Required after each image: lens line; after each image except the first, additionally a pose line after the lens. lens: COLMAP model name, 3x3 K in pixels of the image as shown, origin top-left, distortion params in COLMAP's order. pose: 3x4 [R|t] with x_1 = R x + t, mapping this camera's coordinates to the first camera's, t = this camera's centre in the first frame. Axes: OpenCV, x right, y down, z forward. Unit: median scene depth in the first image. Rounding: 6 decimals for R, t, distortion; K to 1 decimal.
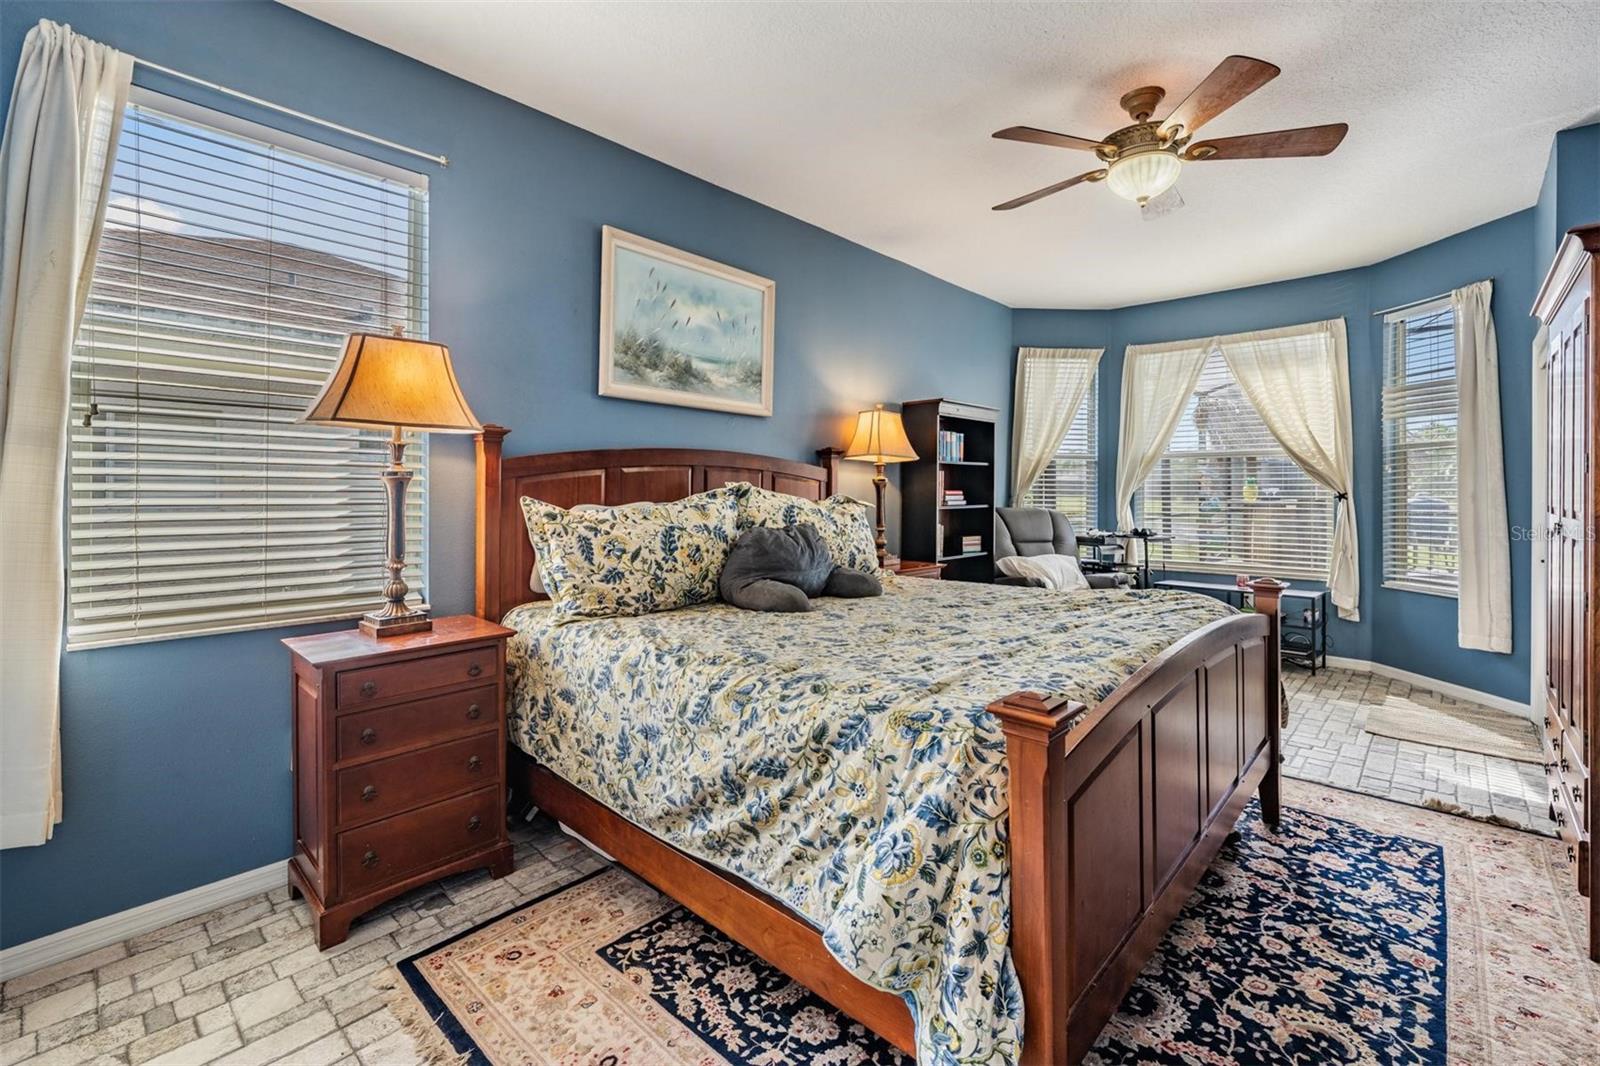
lens RADIAL K [[712.5, 0, 797.3], [0, 712.5, 493.5], [0, 0, 1]] dist [0.001296, 0.000073]
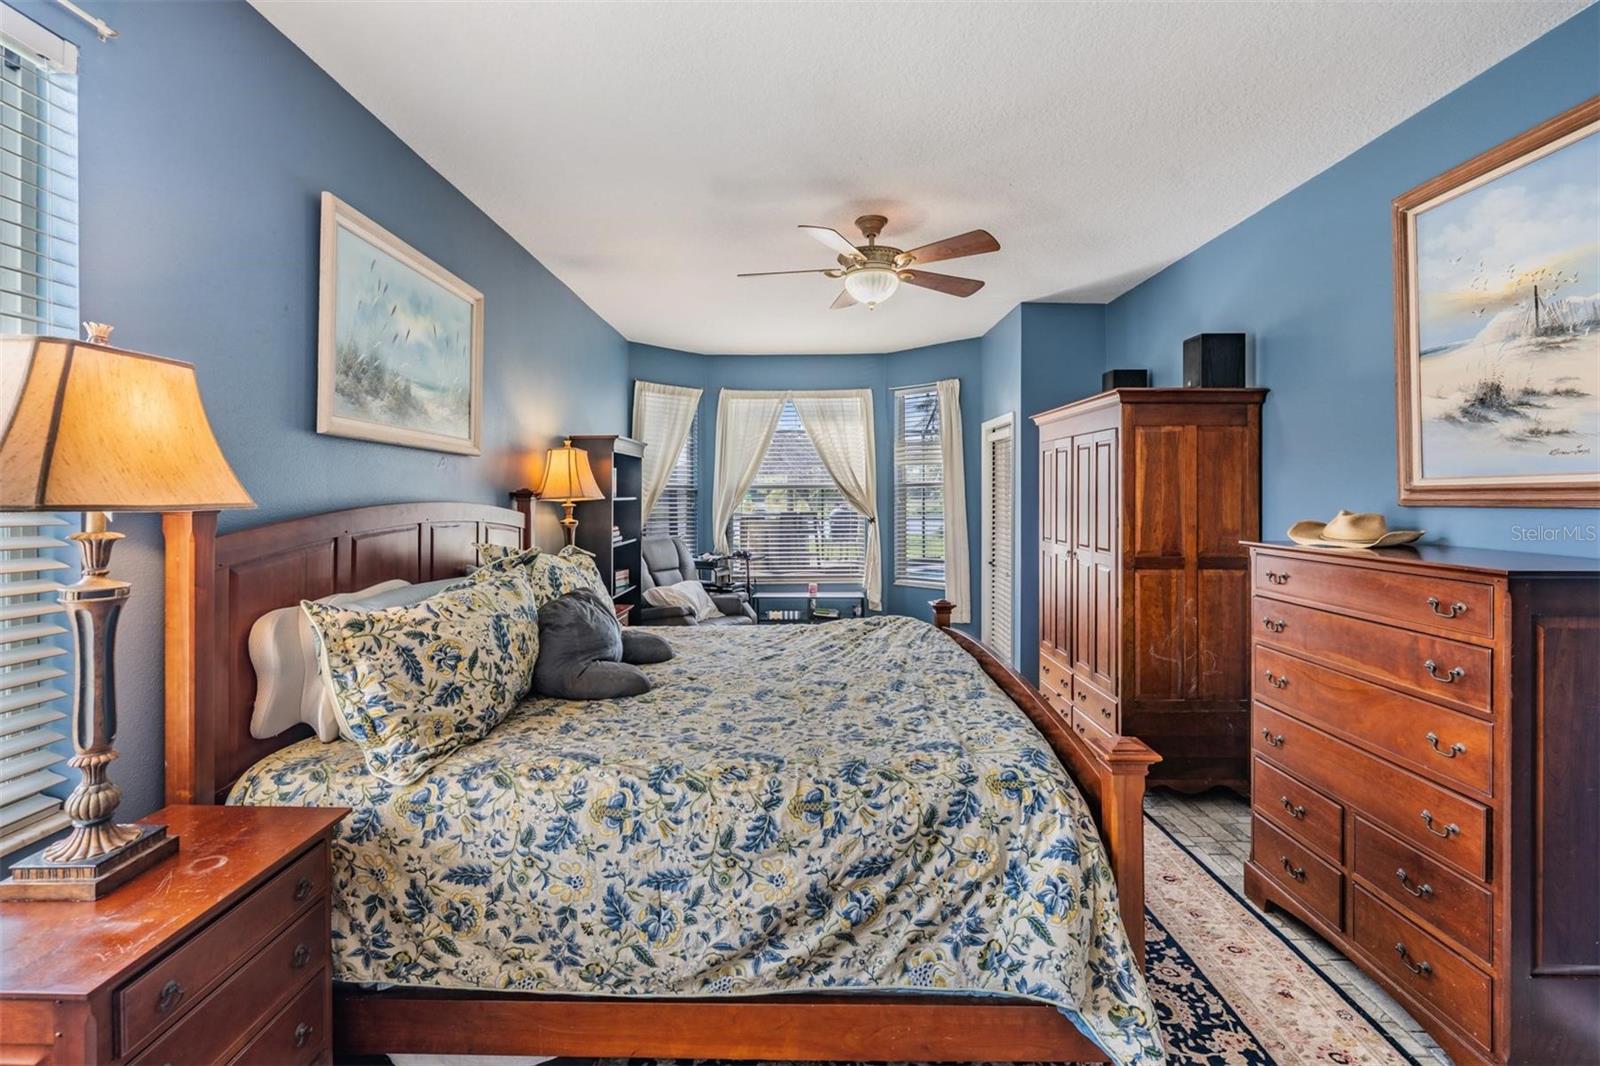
lens RADIAL K [[712.5, 0, 797.3], [0, 712.5, 493.5], [0, 0, 1]] dist [0.001296, 0.000073]
pose [[0.727451, -0.005484, 0.686138, -0.626977], [0.005698, 0.999982, 0.001950, -0.116716], [-0.686136, 0.002491, 0.727469, 0.255491]]
